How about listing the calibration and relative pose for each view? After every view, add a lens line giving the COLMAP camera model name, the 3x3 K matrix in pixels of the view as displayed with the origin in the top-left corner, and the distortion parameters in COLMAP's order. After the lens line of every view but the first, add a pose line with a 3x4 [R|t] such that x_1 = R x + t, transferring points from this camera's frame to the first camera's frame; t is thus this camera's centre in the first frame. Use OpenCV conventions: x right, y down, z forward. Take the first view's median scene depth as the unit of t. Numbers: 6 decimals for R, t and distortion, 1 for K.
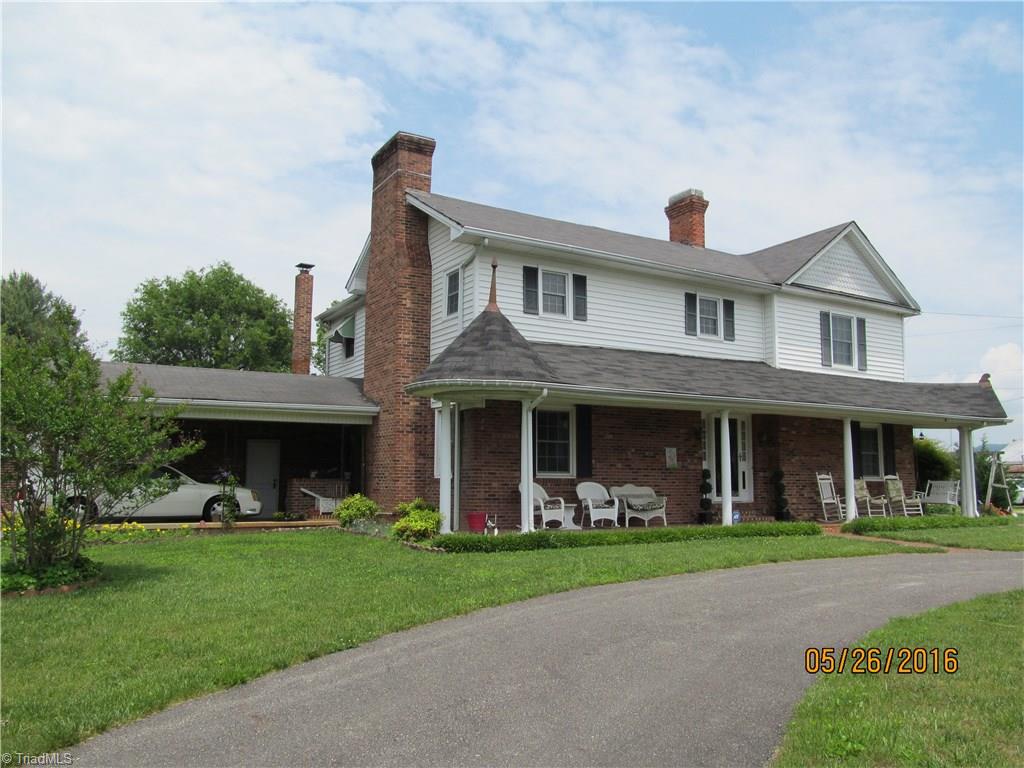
lens RADIAL K [[825.4, 0, 492.2], [0, 825.4, 369.7], [0, 0, 1]] dist [-0.067925, 0.003740]
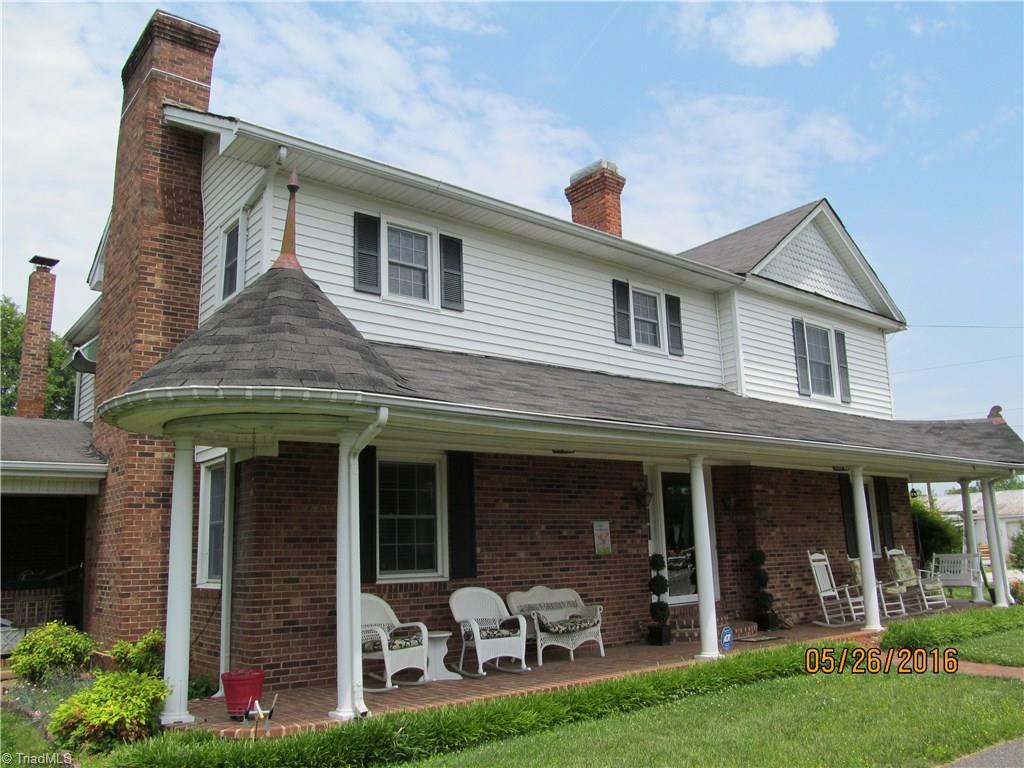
lens RADIAL K [[825.4, 0, 492.2], [0, 825.4, 369.7], [0, 0, 1]] dist [-0.067925, 0.003740]
pose [[0.987668, -0.002399, 0.156546, 0.038921], [0.016227, 0.996066, -0.087111, 0.033215], [-0.155721, 0.088577, 0.983822, 0.385907]]
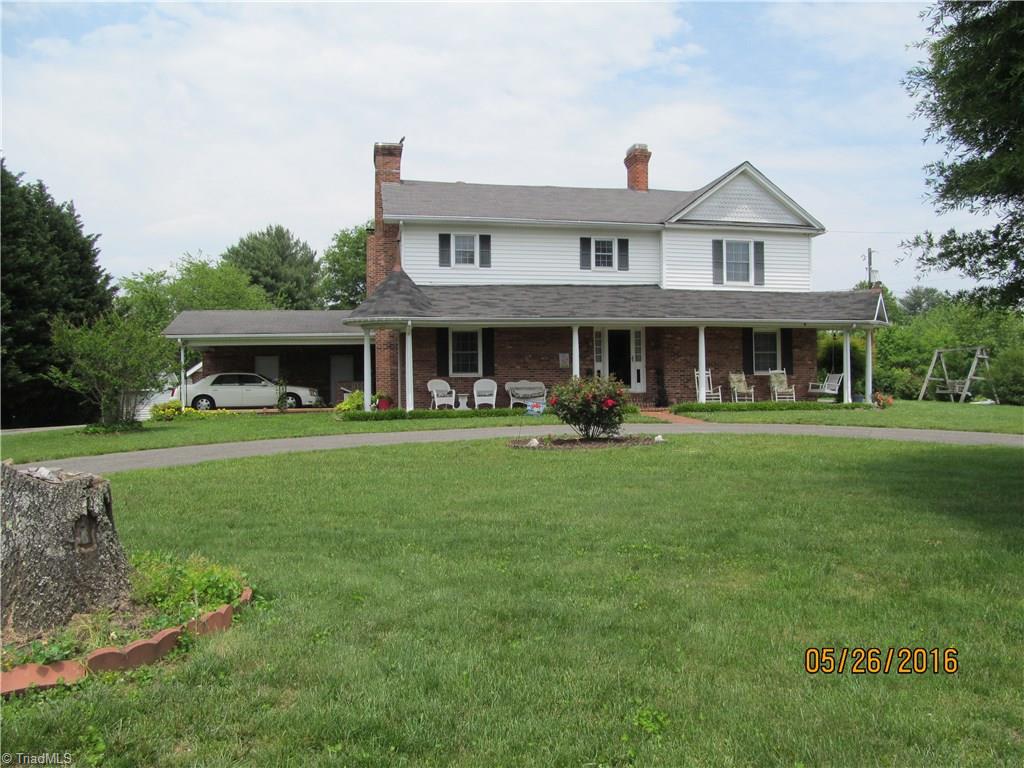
lens RADIAL K [[831.9, 0, 513.4], [0, 831.9, 355.9], [0, 0, 1]] dist [-0.078240, -0.000085]
pose [[0.941262, -0.028688, -0.336455, 0.593290], [0.062149, 0.994081, 0.089107, -0.030165], [0.331908, -0.104783, 0.937474, -0.330829]]
